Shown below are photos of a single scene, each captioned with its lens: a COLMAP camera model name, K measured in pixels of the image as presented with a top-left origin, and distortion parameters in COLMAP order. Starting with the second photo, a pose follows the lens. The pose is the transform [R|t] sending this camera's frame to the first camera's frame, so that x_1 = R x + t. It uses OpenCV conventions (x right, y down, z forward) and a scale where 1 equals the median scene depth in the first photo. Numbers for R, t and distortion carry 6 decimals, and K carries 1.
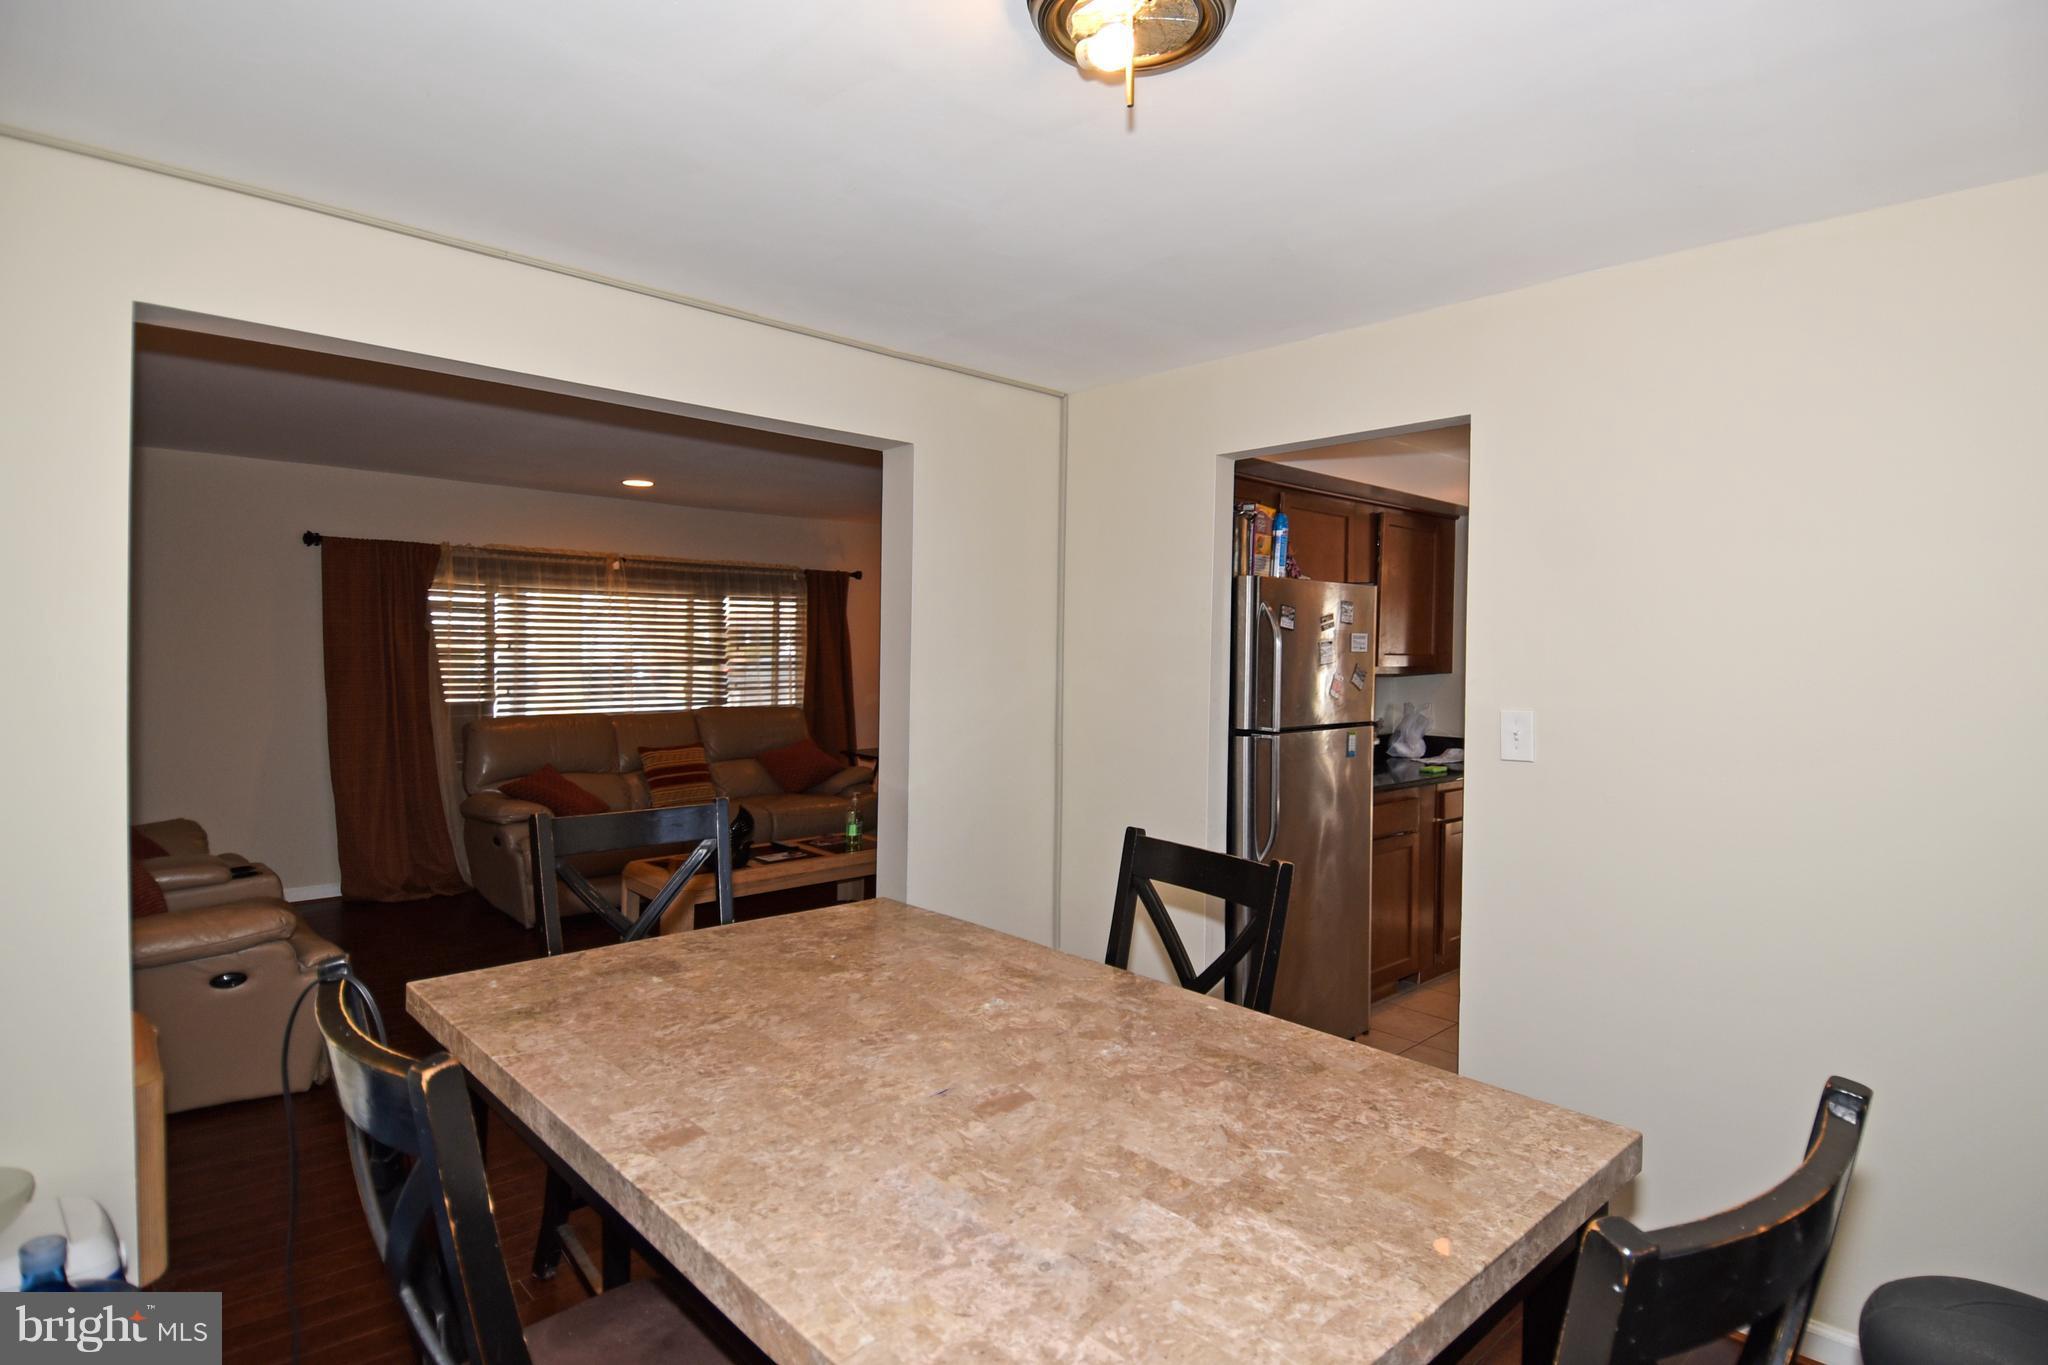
lens RADIAL K [[1038.3, 0, 1024.1], [0, 1038.3, 678.8], [0, 0, 1]] dist [0.002213, 0.000542]
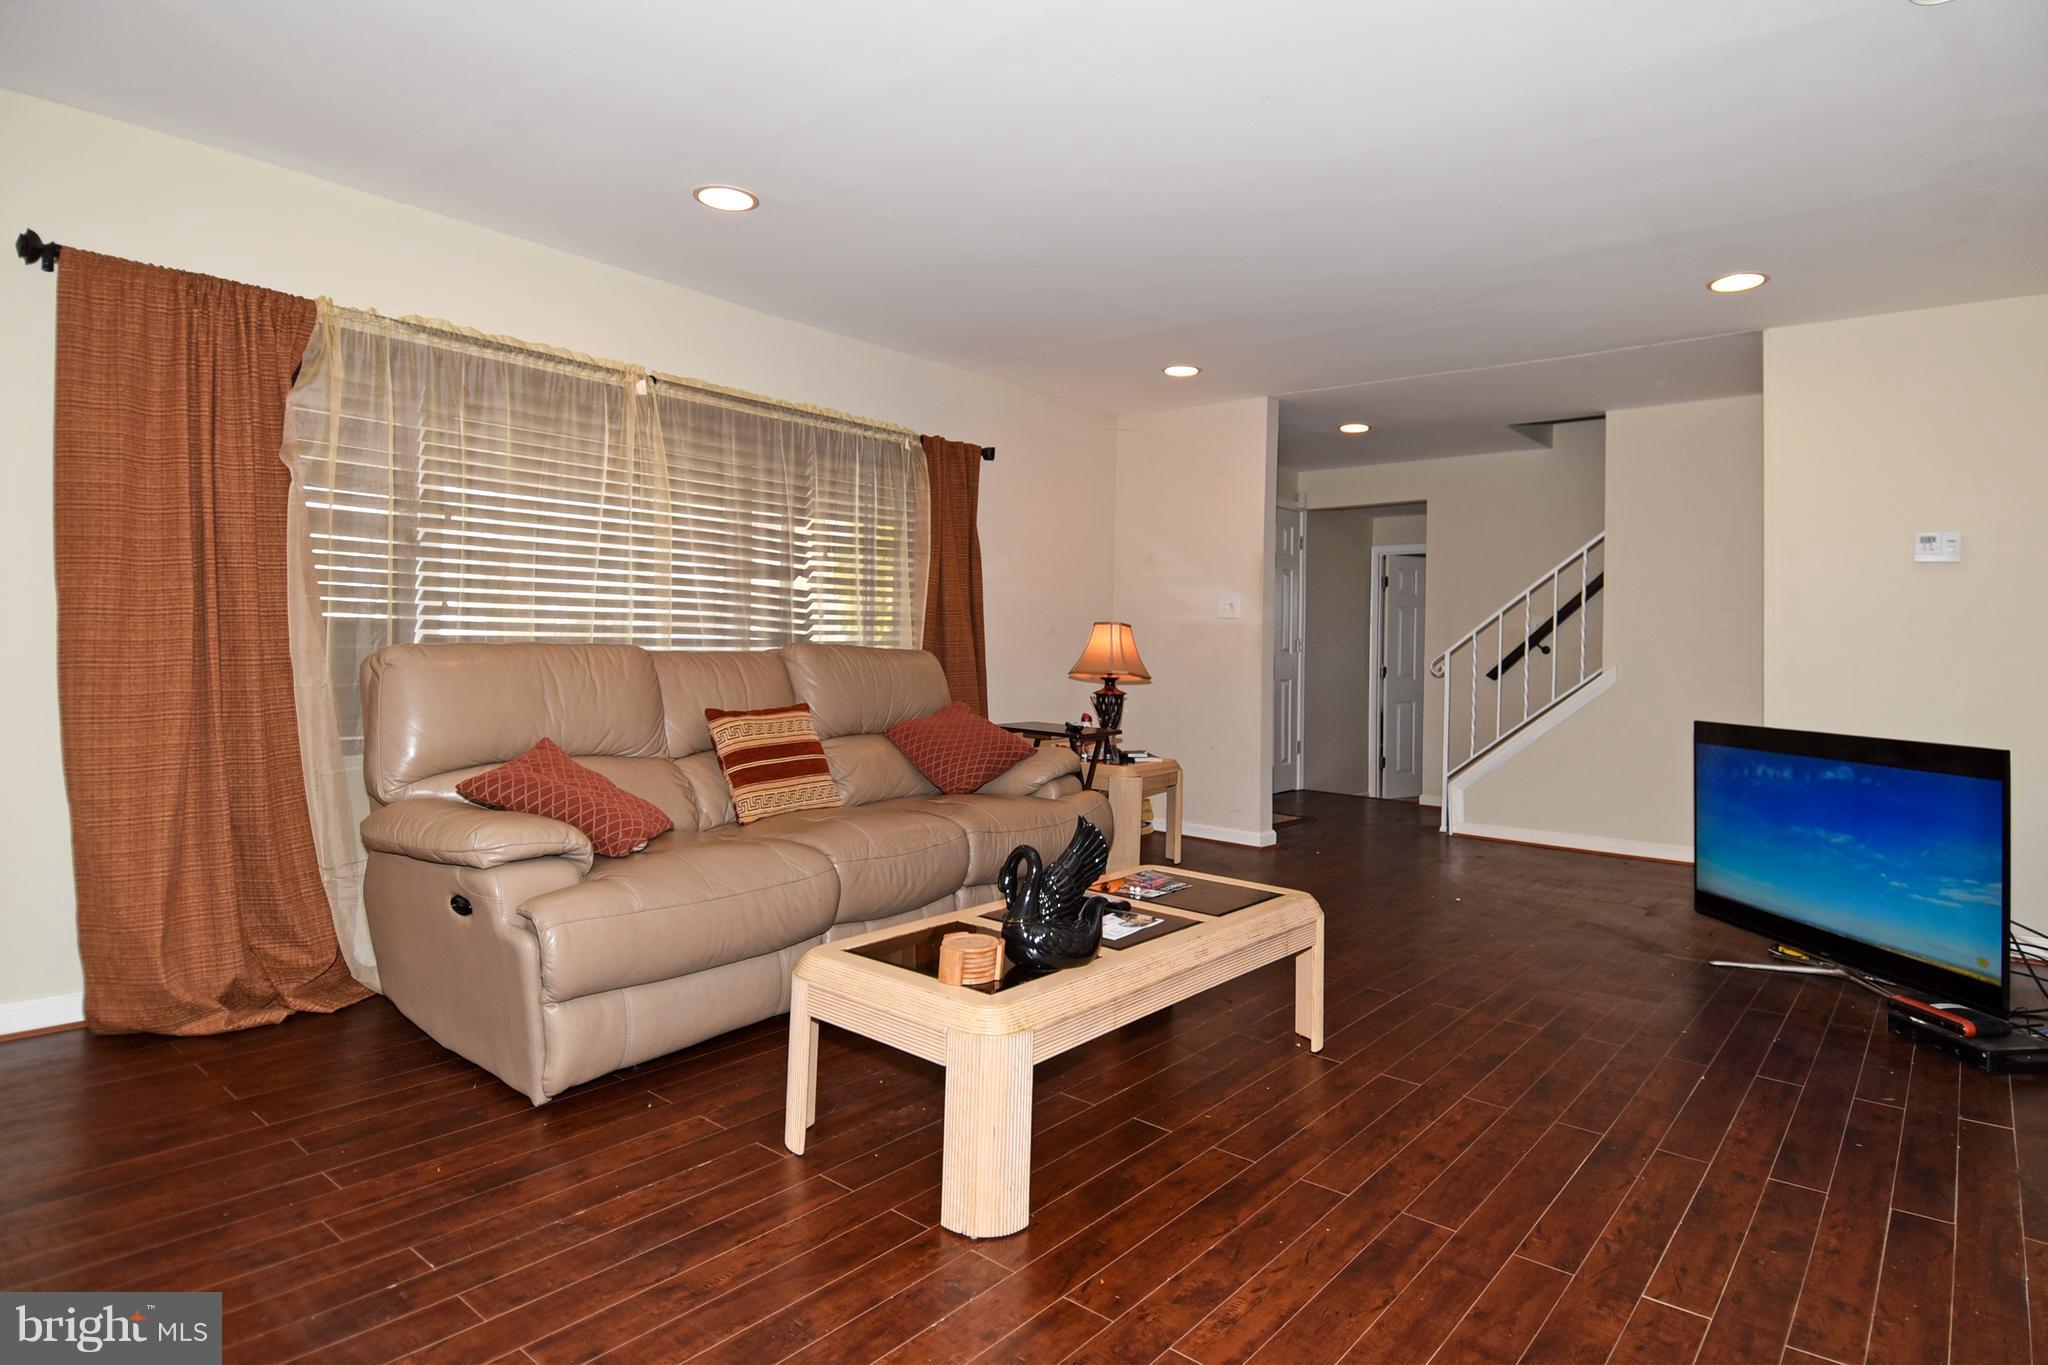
lens RADIAL K [[1080.1, 0, 1019.7], [0, 1080.1, 651.7], [0, 0, 1]] dist [0.062058, -0.053582]
pose [[0.992205, 0.014527, 0.123769, -0.284441], [-0.012588, 0.999786, -0.016439, 0.043850], [-0.123981, 0.014753, 0.992175, 0.429982]]
